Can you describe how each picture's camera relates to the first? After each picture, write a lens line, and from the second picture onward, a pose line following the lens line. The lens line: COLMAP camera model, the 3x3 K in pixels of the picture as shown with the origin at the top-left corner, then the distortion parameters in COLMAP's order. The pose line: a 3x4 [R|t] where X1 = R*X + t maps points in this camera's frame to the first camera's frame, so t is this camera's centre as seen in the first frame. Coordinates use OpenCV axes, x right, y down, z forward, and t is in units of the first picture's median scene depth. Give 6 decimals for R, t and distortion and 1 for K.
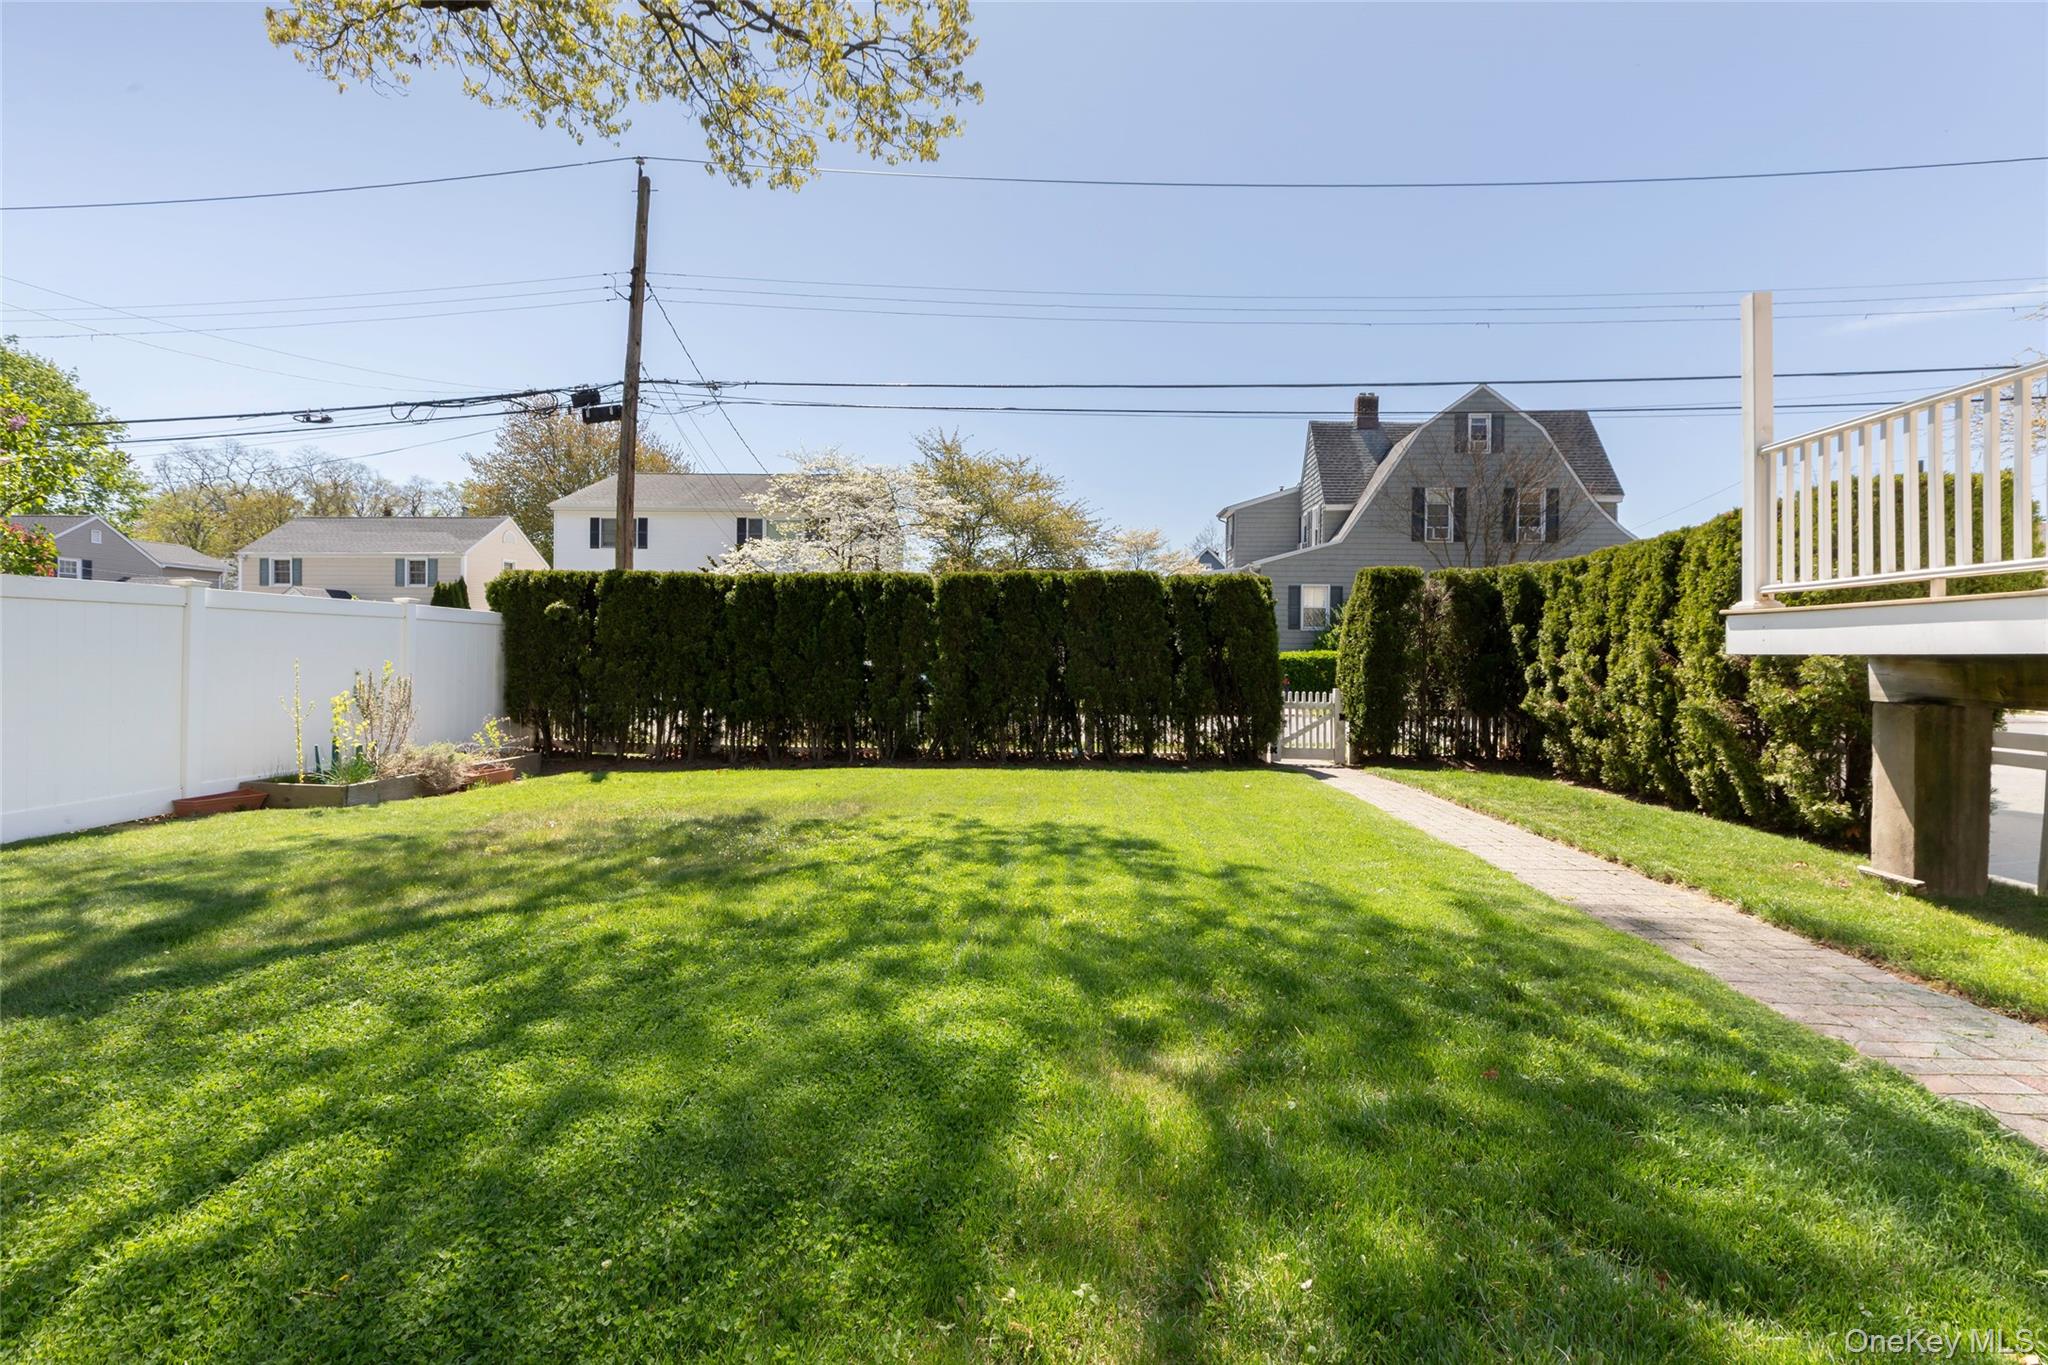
lens RADIAL K [[933.8, 0, 1048.6], [0, 933.8, 658.9], [0, 0, 1]] dist [-0.002588, 0.002282]
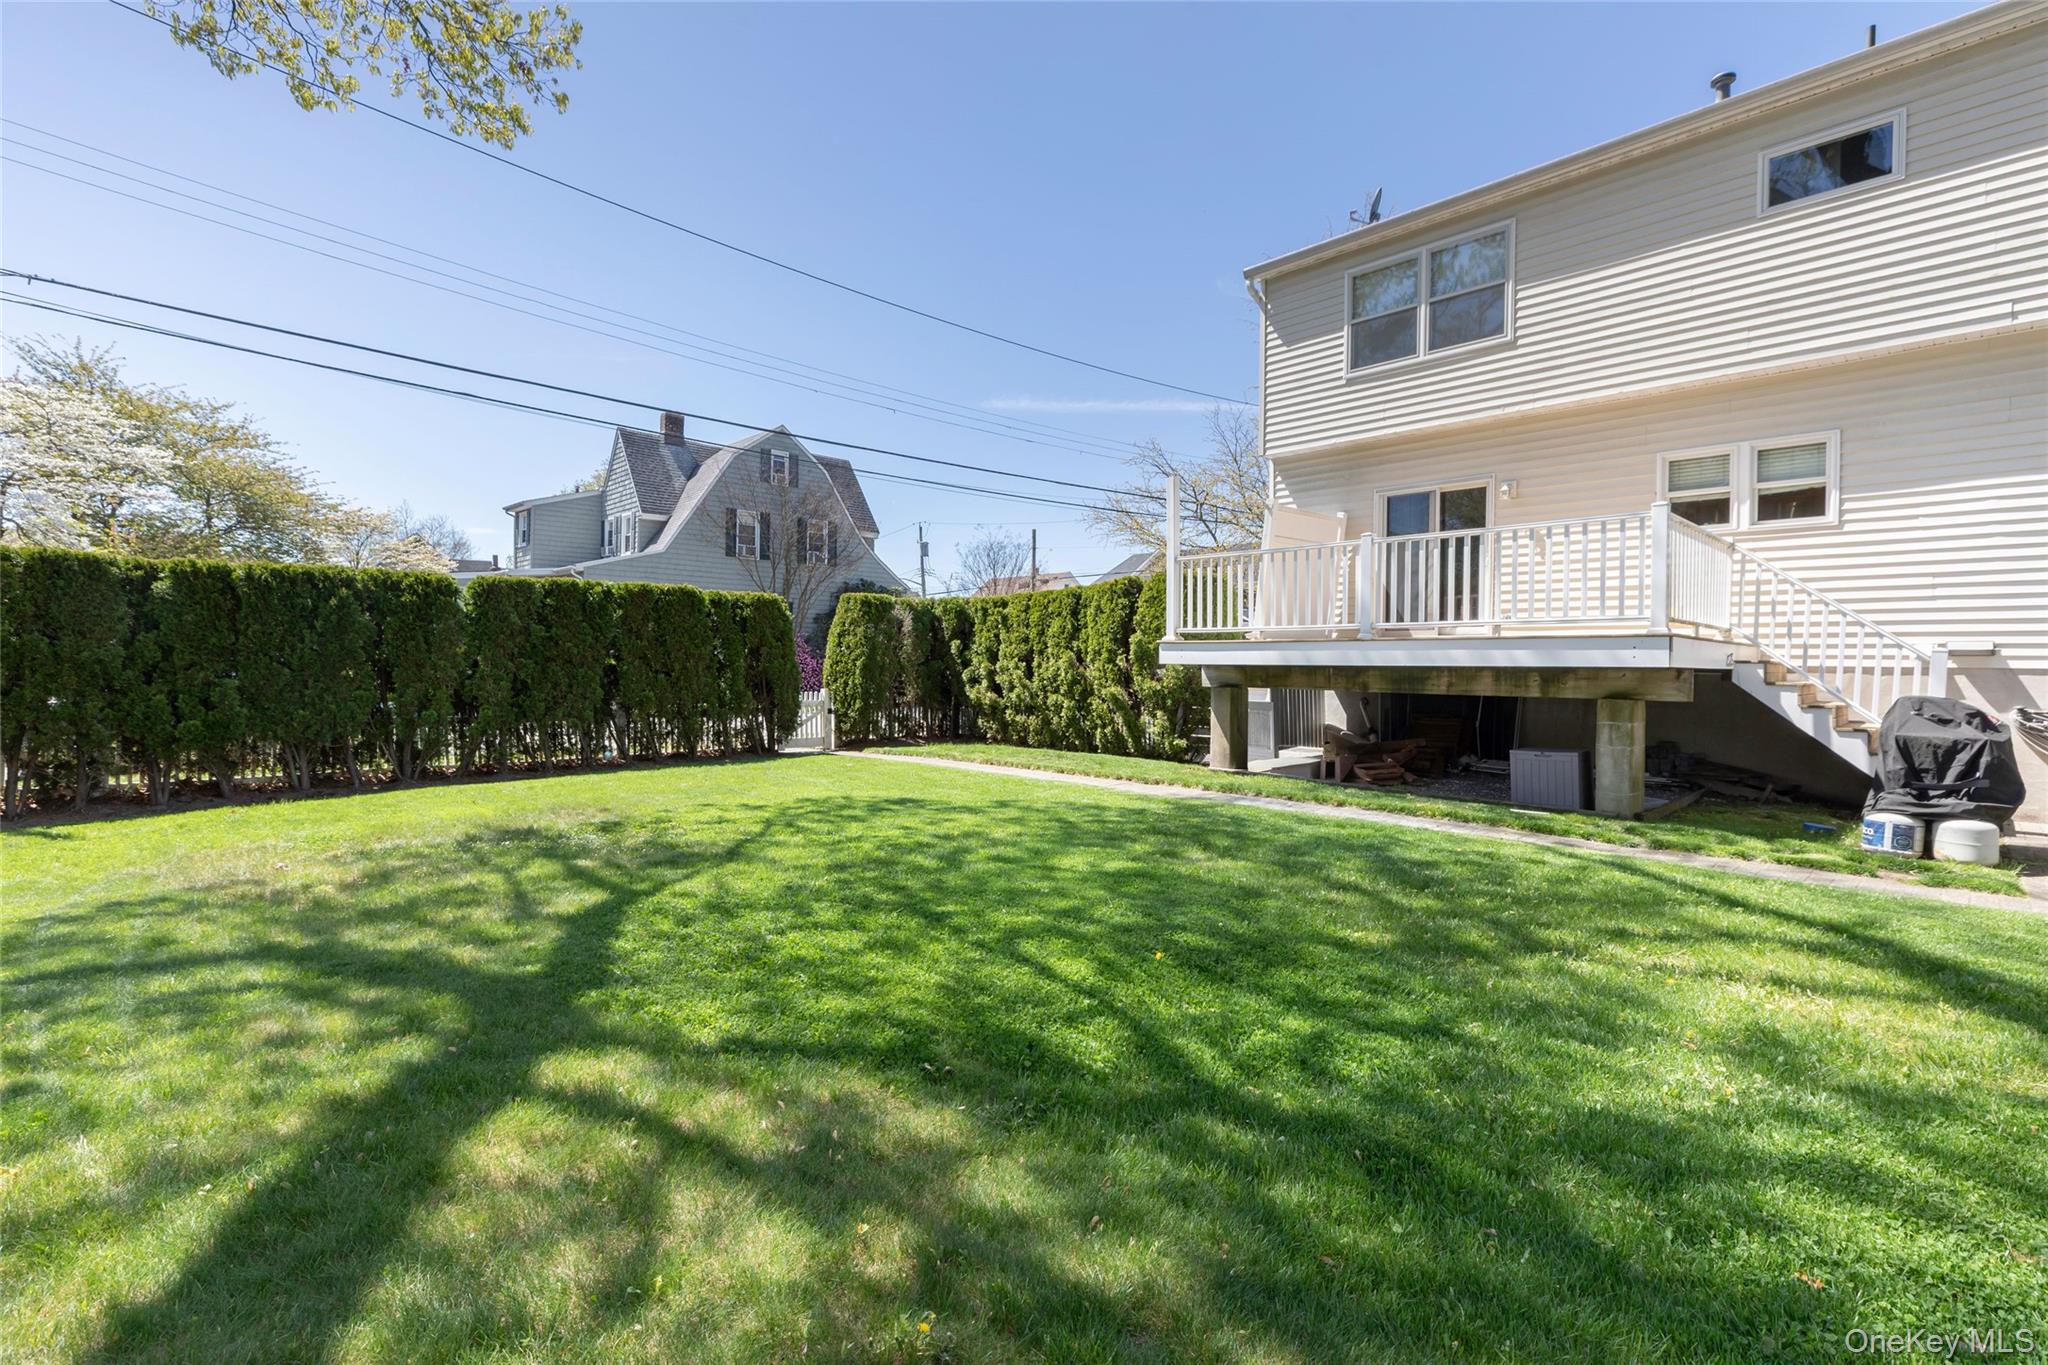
lens RADIAL K [[933.8, 0, 1015.1], [0, 933.8, 683.0], [0, 0, 1]] dist [-0.002588, 0.002282]
pose [[0.689791, -0.020090, 0.723730, -0.447408], [0.001172, 0.999645, 0.026632, -0.009118], [-0.724008, -0.017523, 0.689569, -0.051366]]
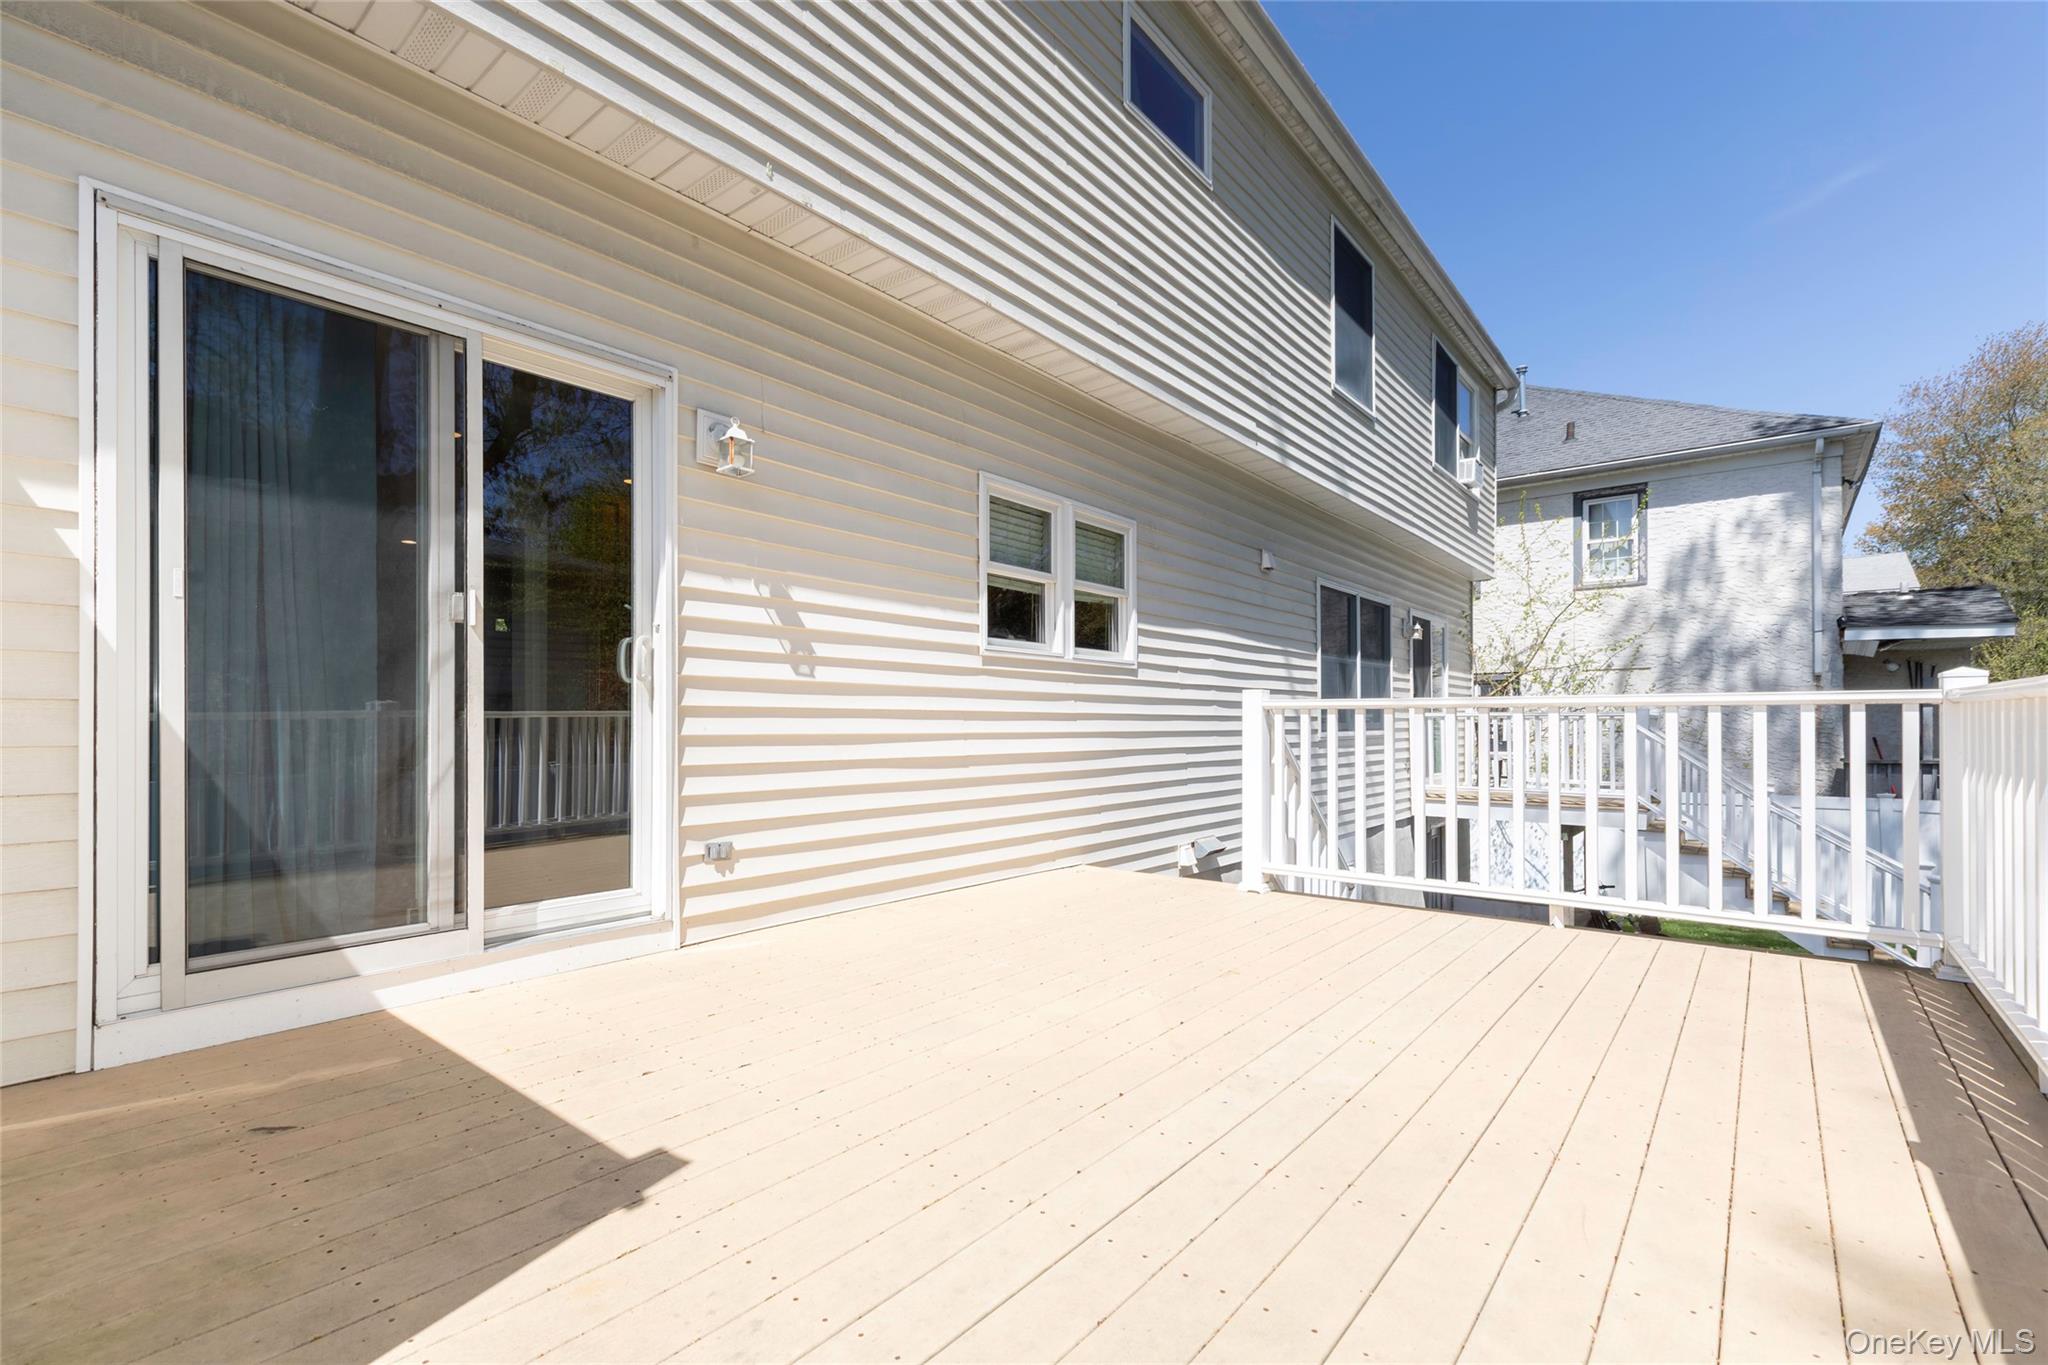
lens RADIAL K [[933.8, 0, 1021.9], [0, 933.8, 702.9], [0, 0, 1]] dist [-0.002588, 0.002282]
pose [[-0.807687, -0.006670, 0.589574, 0.445524], [-0.012688, 0.999901, -0.006071, -0.108396], [-0.589475, -0.012384, -0.807692, 0.490459]]
